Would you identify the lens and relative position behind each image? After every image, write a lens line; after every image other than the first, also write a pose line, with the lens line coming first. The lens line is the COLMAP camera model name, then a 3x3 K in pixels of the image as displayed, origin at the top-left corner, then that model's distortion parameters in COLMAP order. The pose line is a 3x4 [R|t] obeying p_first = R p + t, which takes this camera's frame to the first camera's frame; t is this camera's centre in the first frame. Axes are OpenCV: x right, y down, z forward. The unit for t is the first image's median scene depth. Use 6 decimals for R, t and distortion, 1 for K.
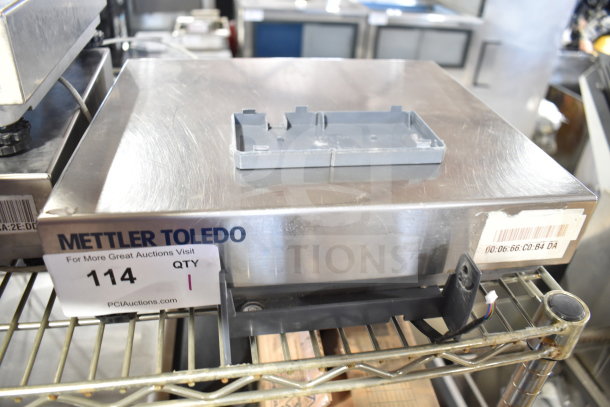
lens RADIAL K [[471.4, 0, 305.0], [0, 471.4, 203.5], [0, 0, 1]] dist [-0.084999, -0.000022]
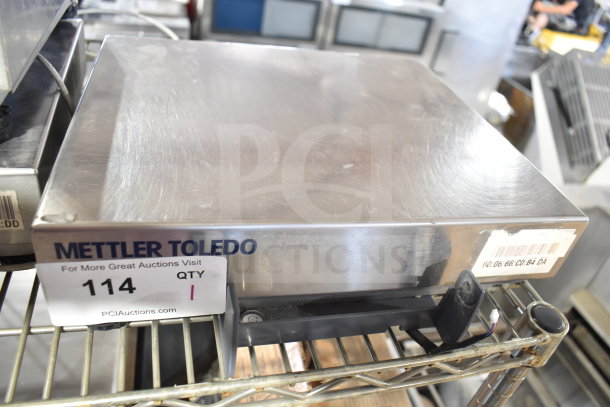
lens RADIAL K [[471.4, 0, 305.0], [0, 471.4, 203.5], [0, 0, 1]] dist [-0.084999, -0.000022]
pose [[0.991831, 0.044775, 0.119439, -0.131111], [-0.051358, 0.997293, 0.052617, -0.069870], [-0.116759, -0.058321, 0.991446, 0.036589]]
